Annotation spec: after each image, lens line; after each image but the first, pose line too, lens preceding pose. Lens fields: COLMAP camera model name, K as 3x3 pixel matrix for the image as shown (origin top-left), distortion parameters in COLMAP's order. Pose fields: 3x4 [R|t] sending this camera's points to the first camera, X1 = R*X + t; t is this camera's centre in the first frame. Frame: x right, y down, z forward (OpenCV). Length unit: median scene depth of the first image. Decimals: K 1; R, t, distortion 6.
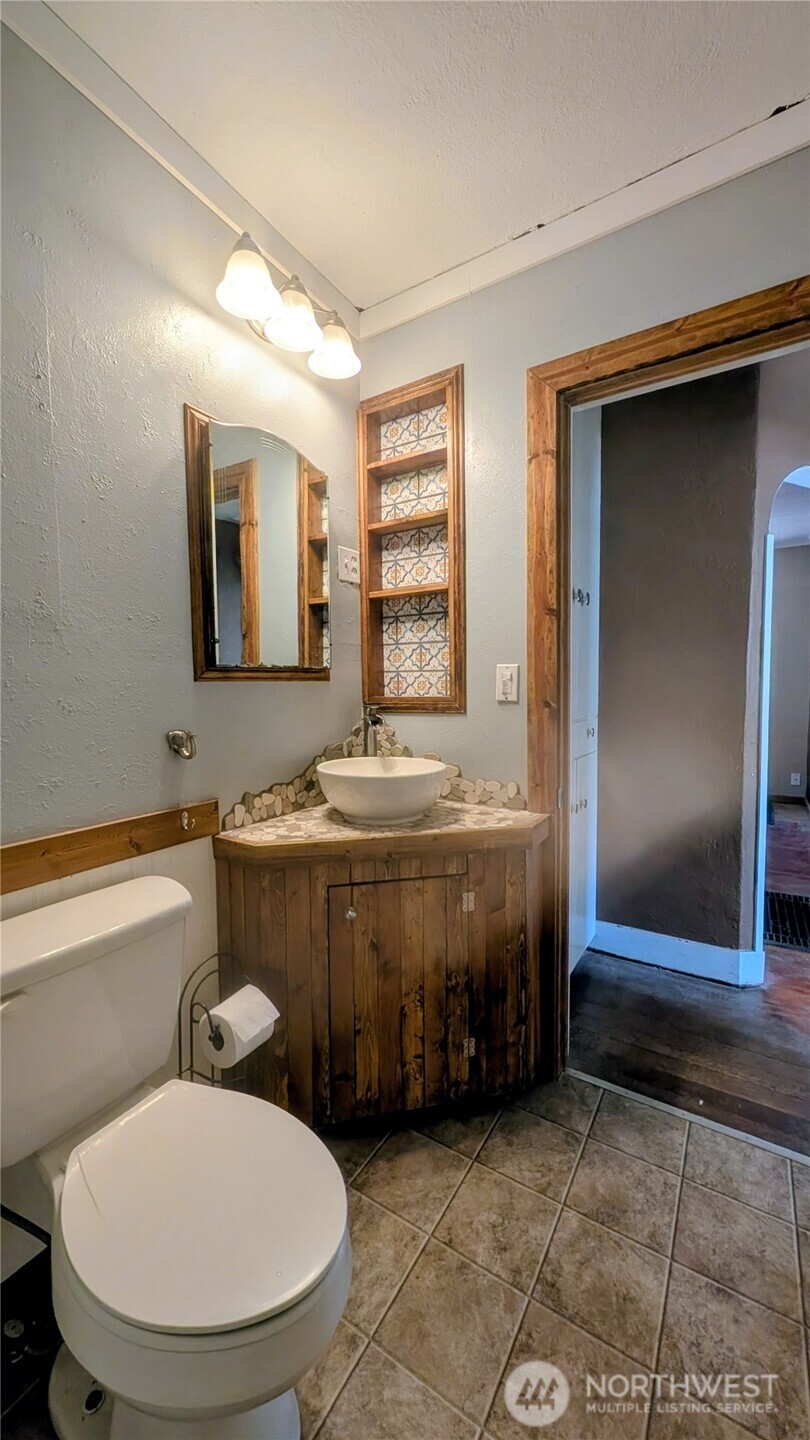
lens RADIAL K [[554.6, 0, 399.0], [0, 554.6, 721.6], [0, 0, 1]] dist [0.000314, -0.000200]
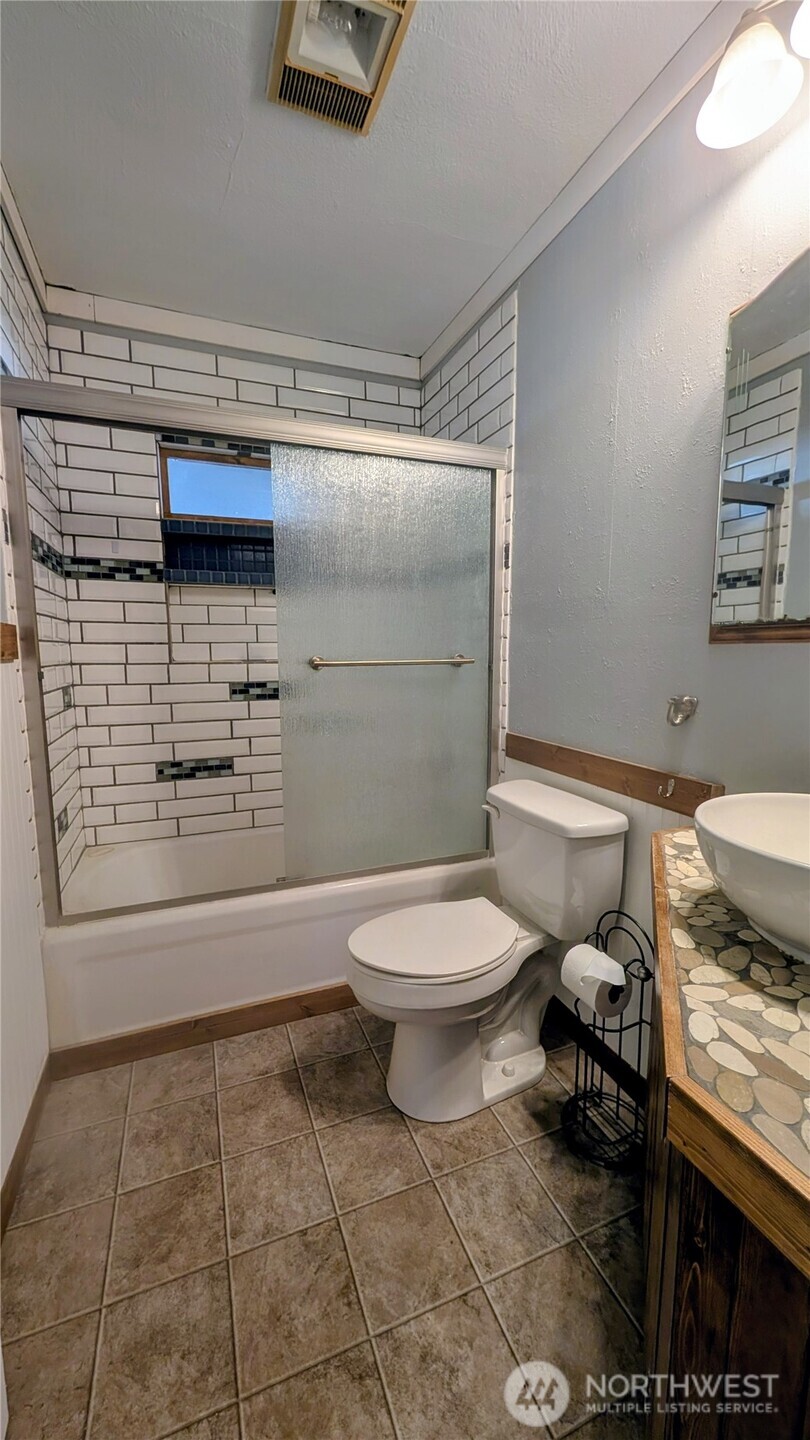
lens RADIAL K [[554.6, 0, 399.0], [0, 554.6, 721.6], [0, 0, 1]] dist [0.000314, -0.000200]
pose [[-0.599117, 0.117584, -0.791981, 0.716483], [-0.039840, 0.983554, 0.176164, -0.096553], [0.799670, 0.137095, -0.584579, 1.271207]]
